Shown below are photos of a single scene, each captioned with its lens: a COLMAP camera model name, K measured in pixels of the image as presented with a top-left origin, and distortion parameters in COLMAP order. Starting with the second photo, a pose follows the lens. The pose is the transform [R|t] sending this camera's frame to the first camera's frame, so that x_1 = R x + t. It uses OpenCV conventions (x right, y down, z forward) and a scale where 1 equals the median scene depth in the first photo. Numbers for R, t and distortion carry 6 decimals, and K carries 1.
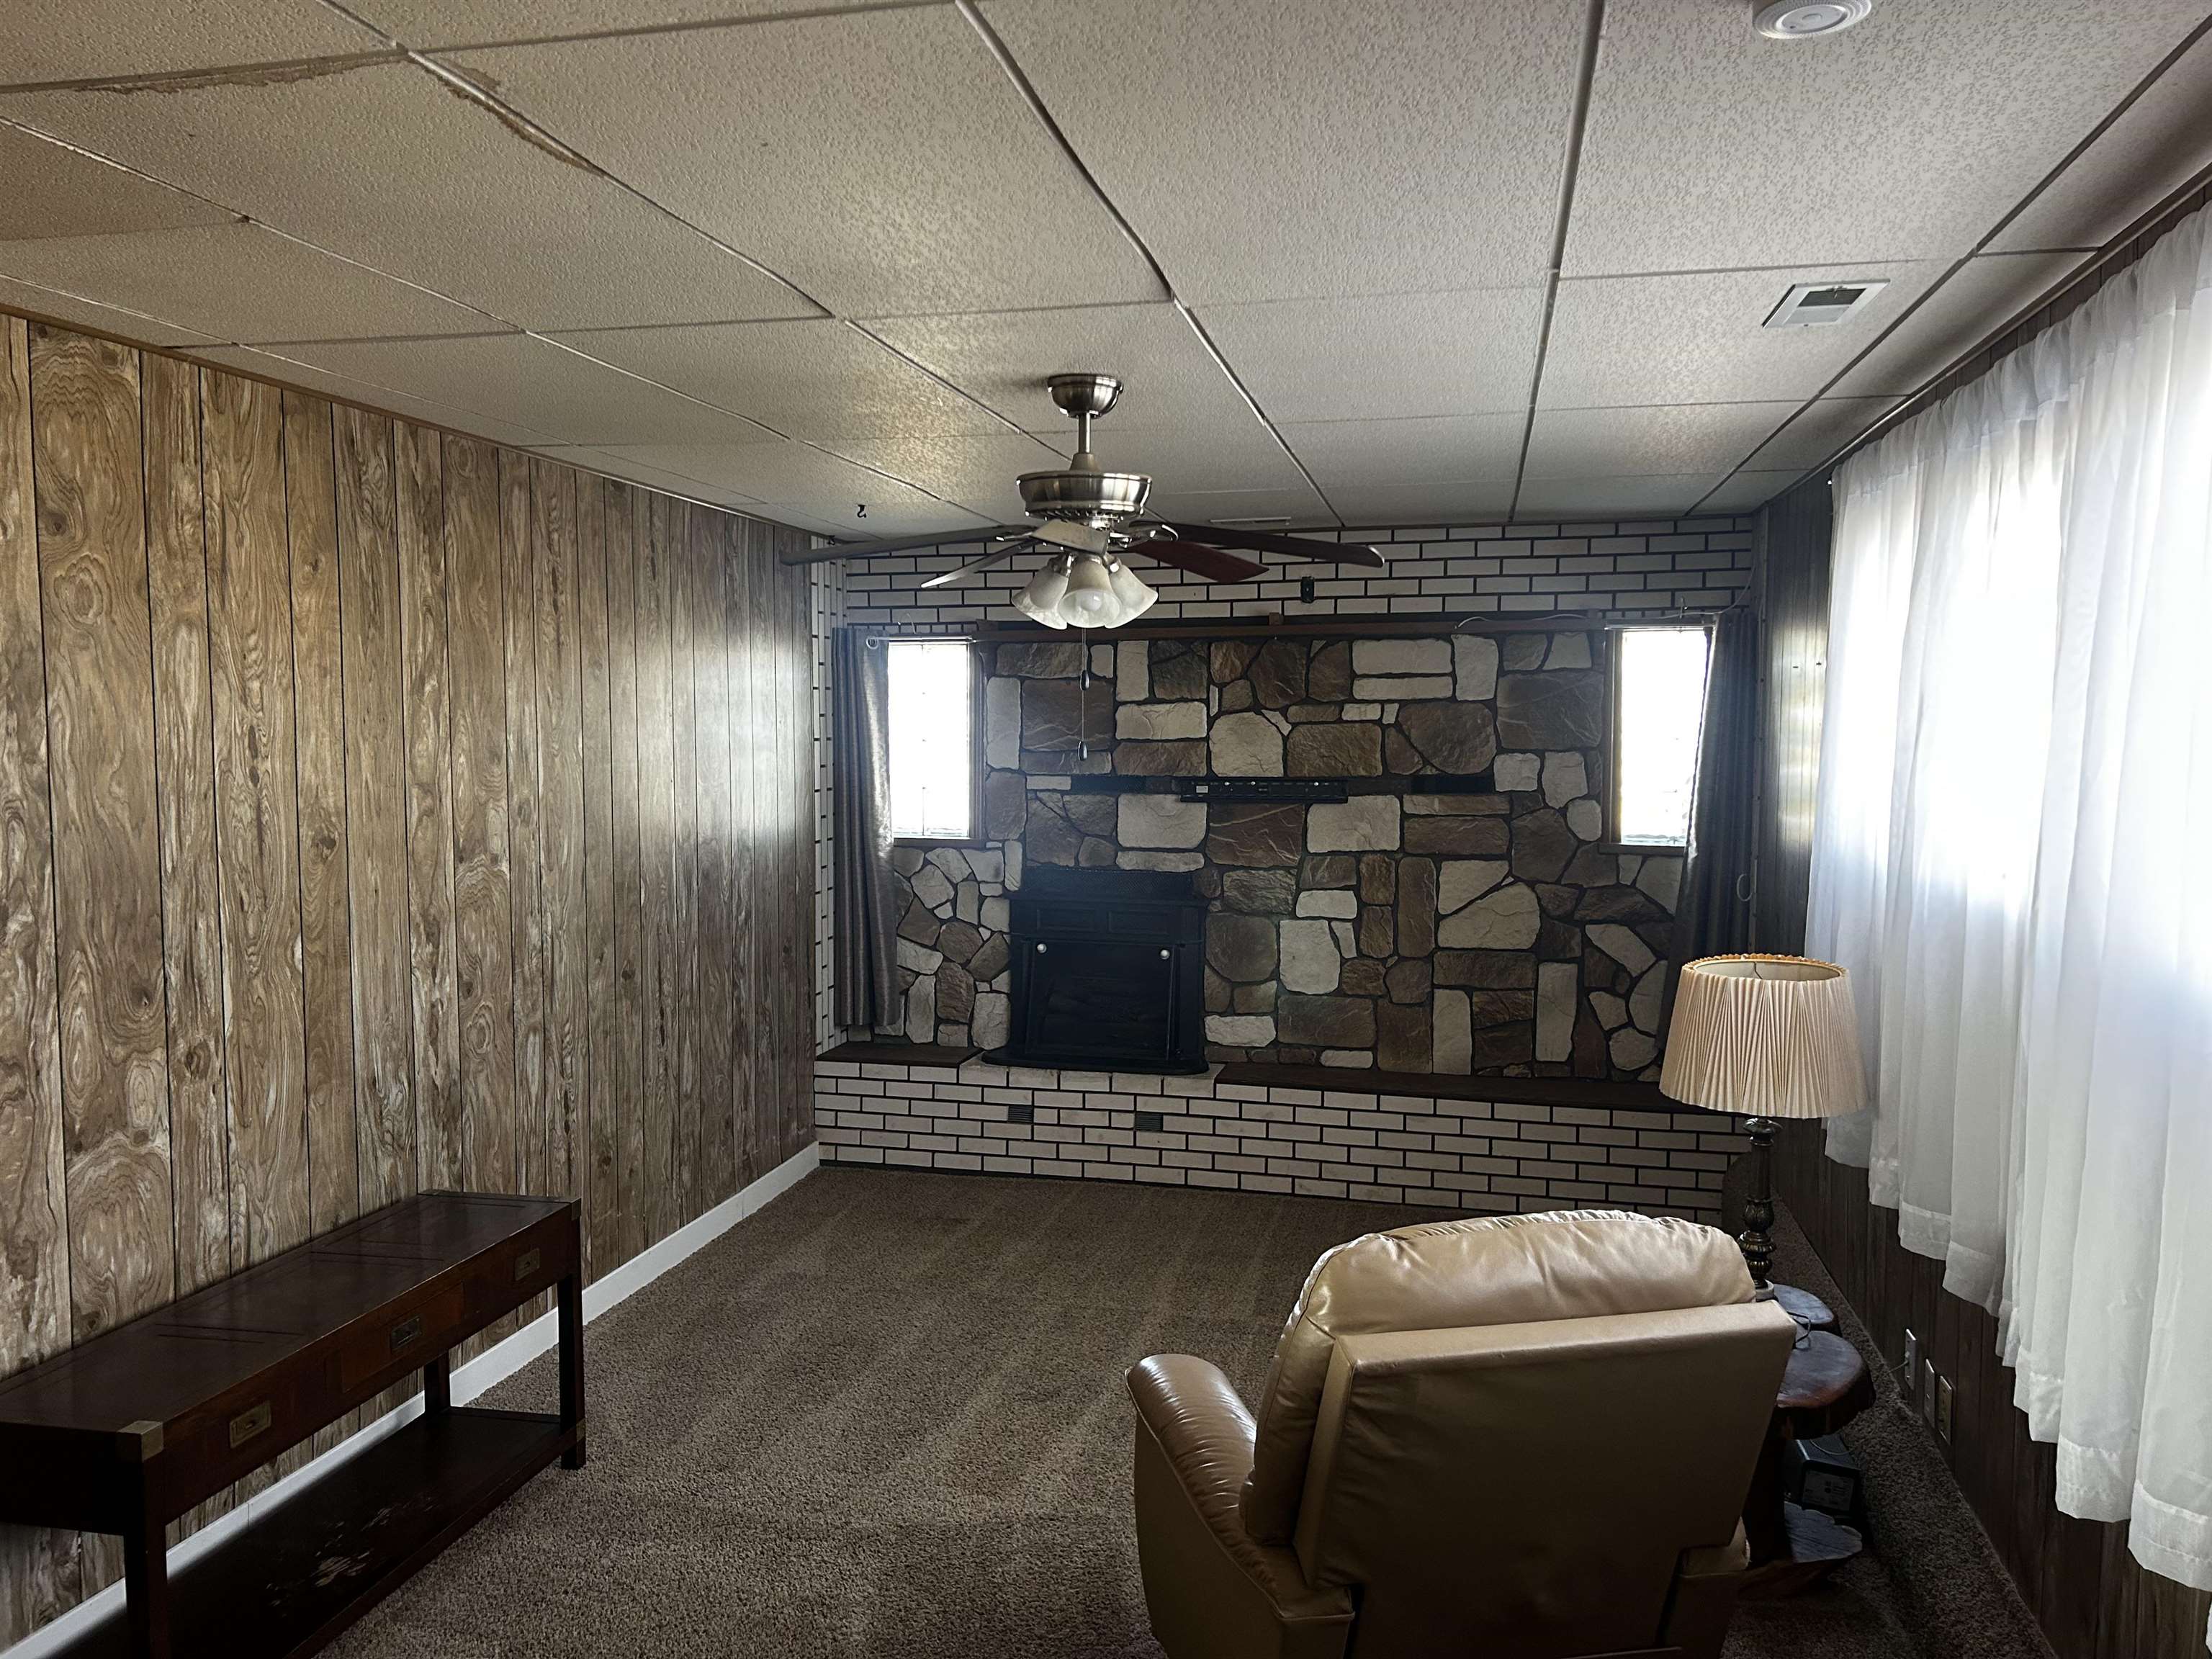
lens RADIAL K [[1636.8, 0, 1106.0], [0, 1636.8, 829.5], [0, 0, 1]] dist [0.058037, -0.076771]
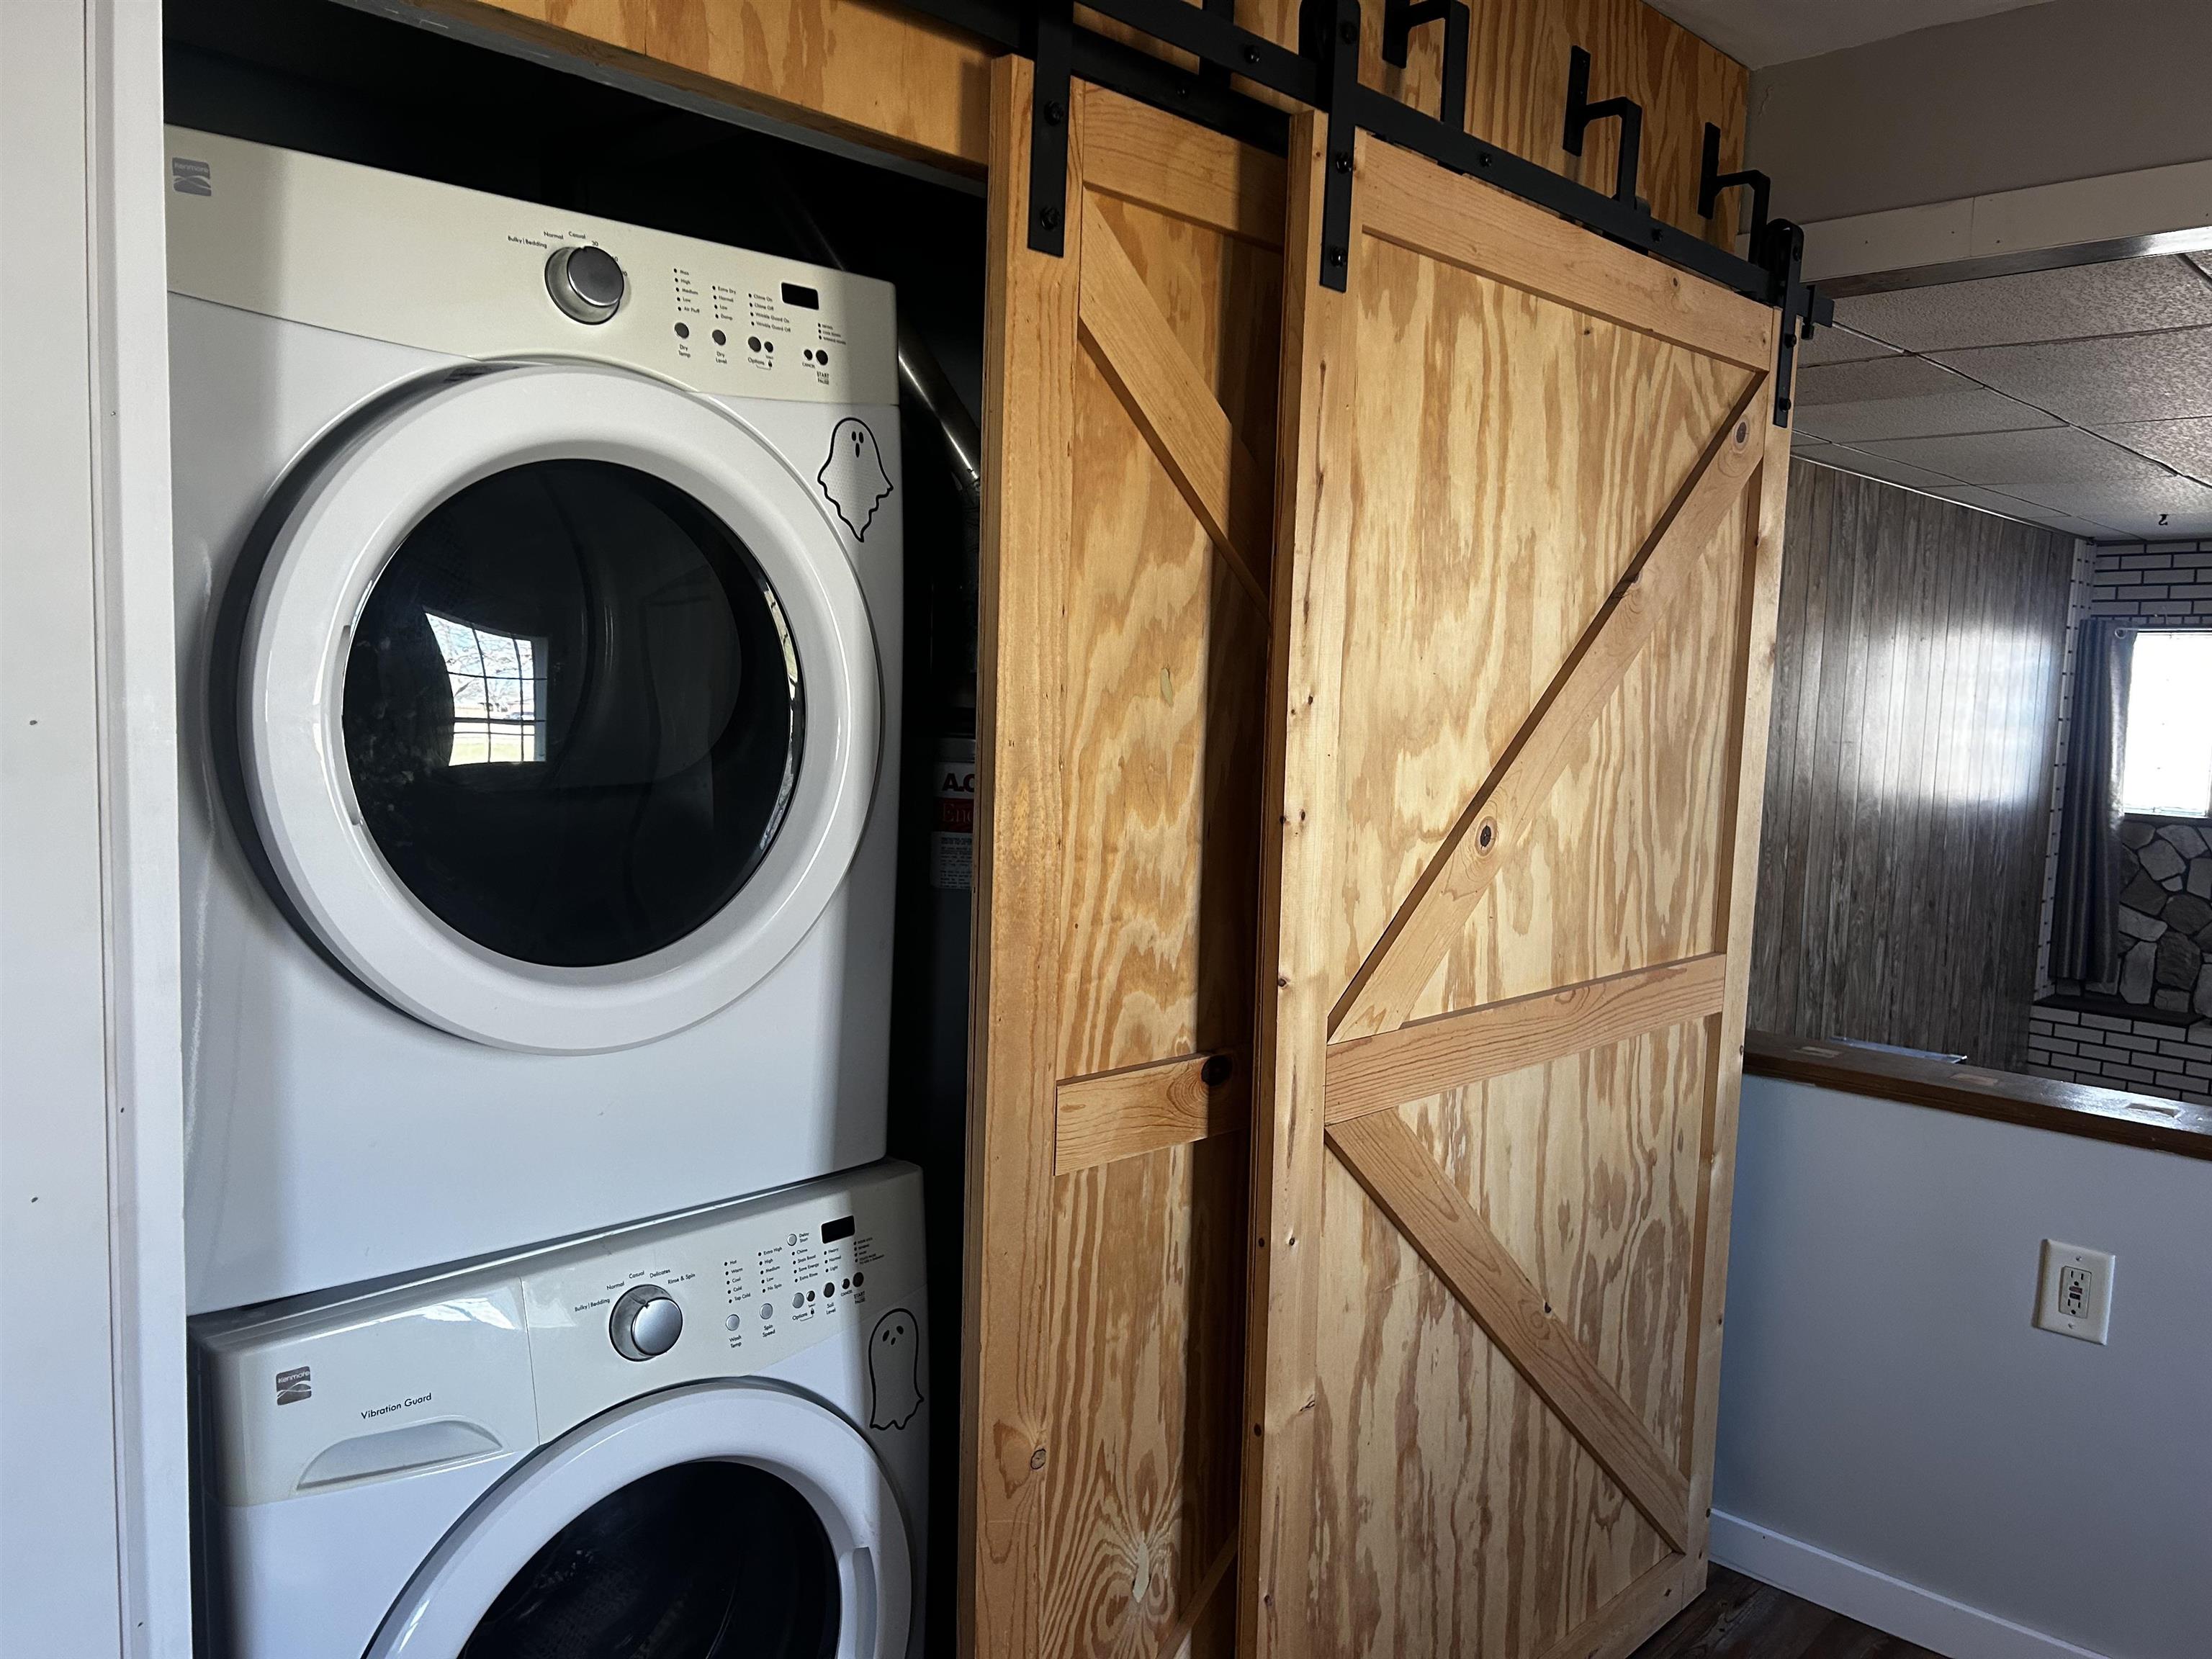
lens RADIAL K [[1636.8, 0, 1106.0], [0, 1636.8, 829.5], [0, 0, 1]] dist [0.058037, -0.076771]
pose [[0.848823, 0.074963, -0.523335, -0.132428], [-0.065696, 0.997180, 0.036282, 0.021589], [0.524579, 0.003584, 0.851354, -0.299869]]
